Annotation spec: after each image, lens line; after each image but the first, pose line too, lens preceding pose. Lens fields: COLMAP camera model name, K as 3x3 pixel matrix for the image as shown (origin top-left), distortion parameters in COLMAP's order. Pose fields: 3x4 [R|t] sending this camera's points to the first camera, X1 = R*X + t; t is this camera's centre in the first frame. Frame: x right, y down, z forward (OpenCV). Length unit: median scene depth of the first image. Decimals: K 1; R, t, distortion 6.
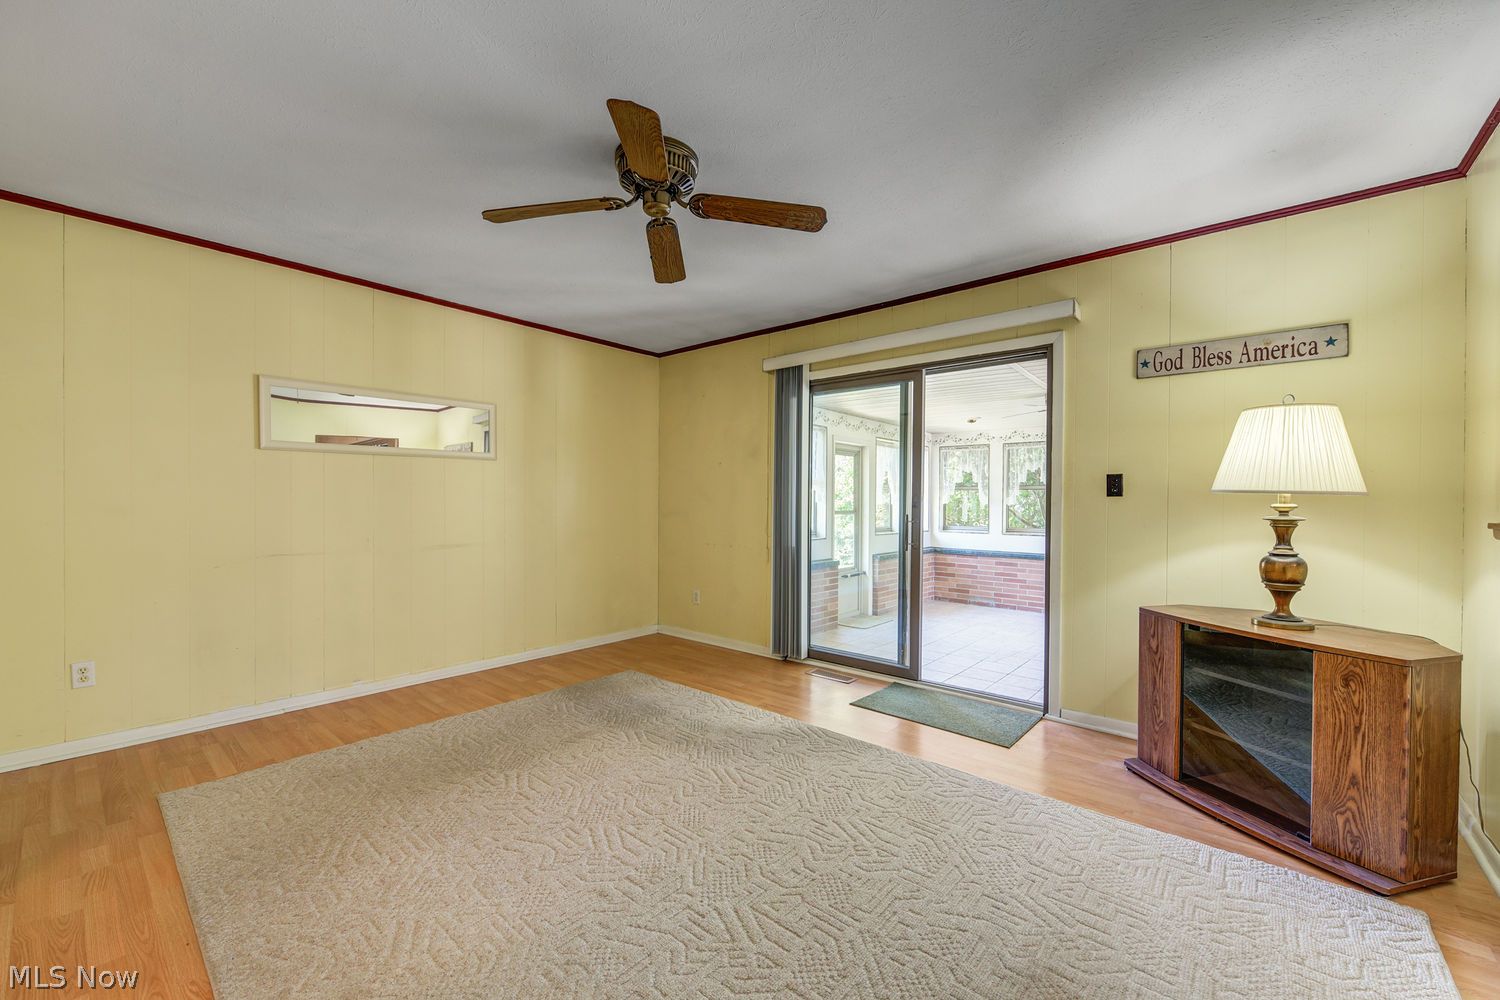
lens RADIAL K [[595.9, 0, 751.0], [0, 595.9, 506.1], [0, 0, 1]] dist [-0.000616, -0.000036]
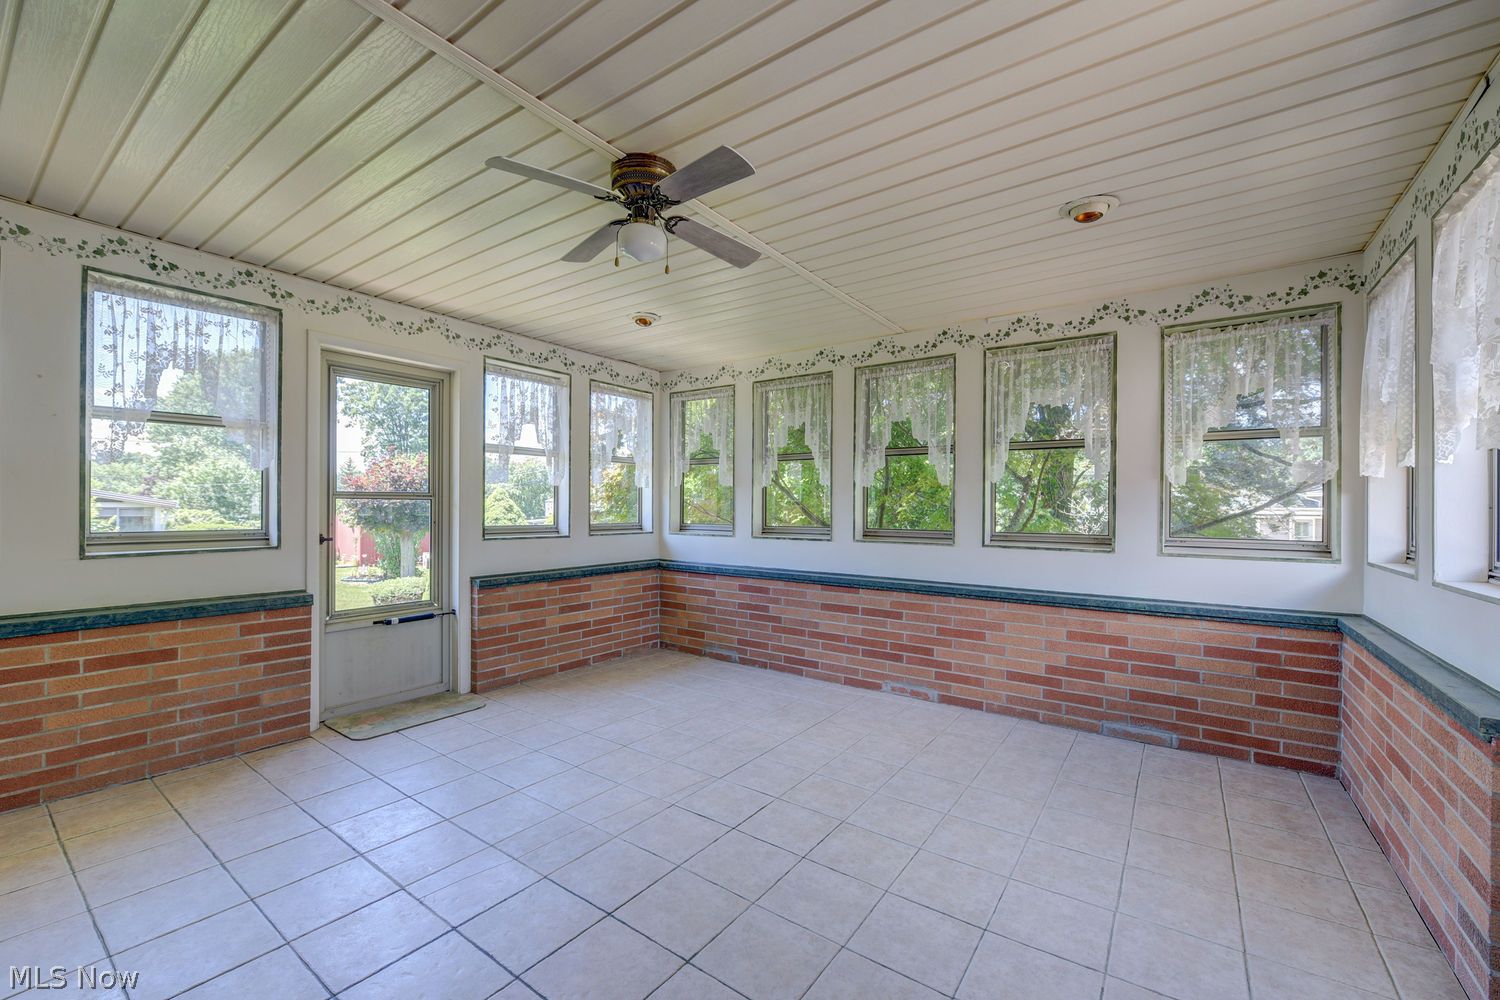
lens RADIAL K [[620.2, 0, 744.1], [0, 620.2, 506.4], [0, 0, 1]] dist [-0.001348, -0.000551]
pose [[0.996646, -0.000572, 0.081826, 0.797104], [0.001150, 0.999975, -0.007017, 0.045767], [-0.081820, 0.007087, 0.996622, 0.864473]]
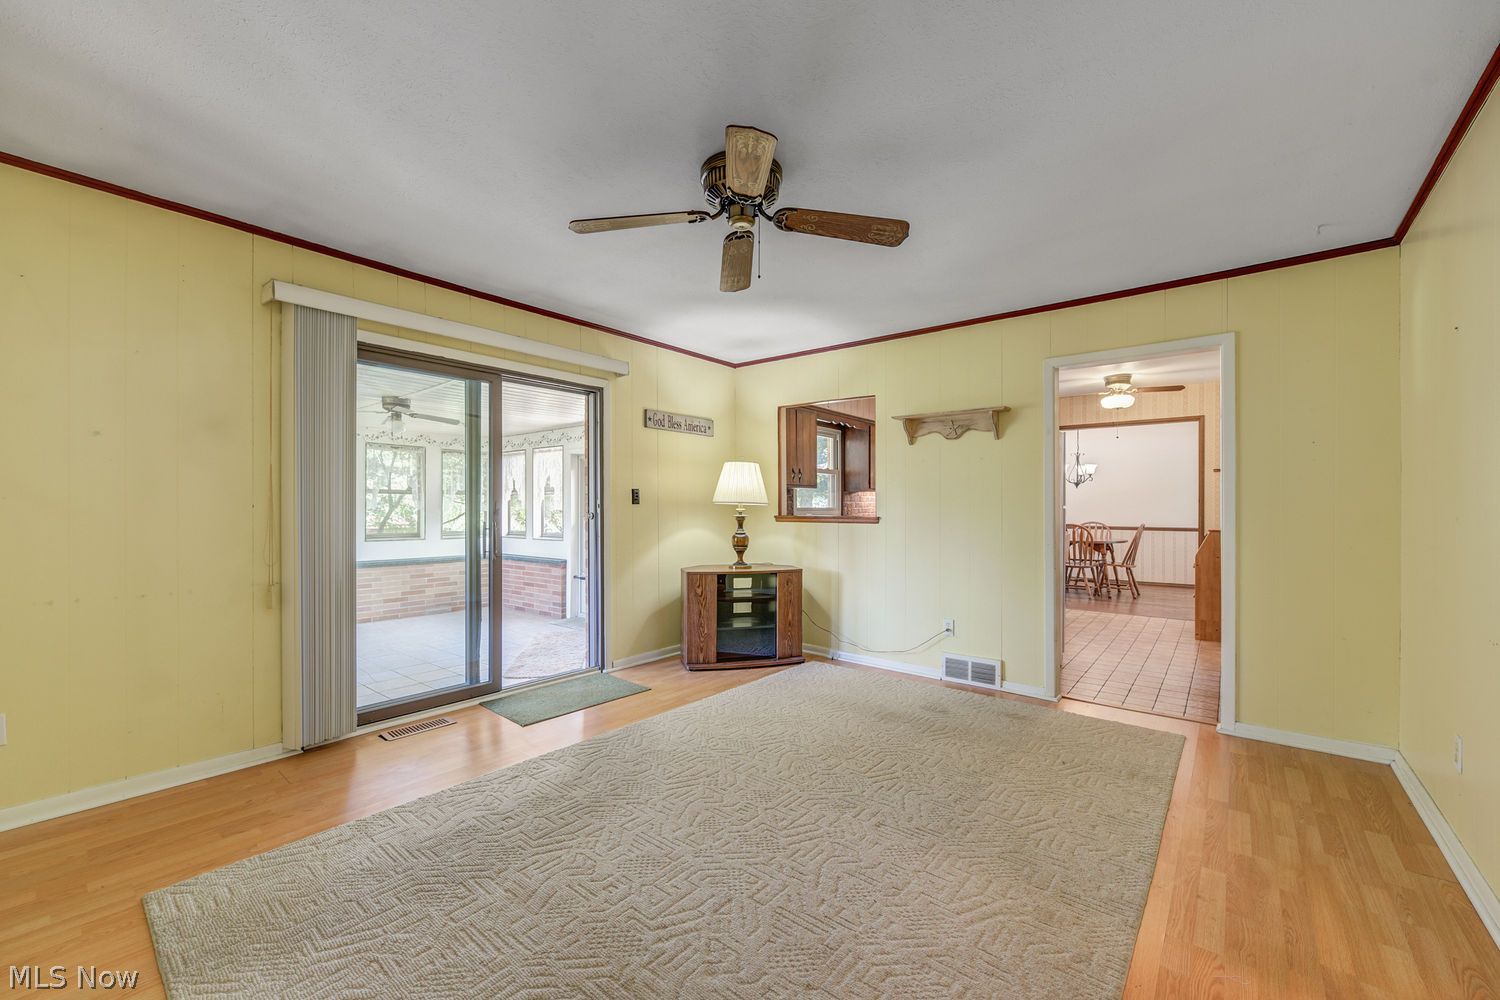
lens RADIAL K [[595.9, 0, 743.2], [0, 595.9, 505.2], [0, 0, 1]] dist [-0.000972, -0.000144]
pose [[-0.012712, -0.003327, 0.999914, -0.728954], [0.006009, 0.999976, 0.003403, -0.014454], [-0.999901, 0.006052, -0.012692, 0.630812]]
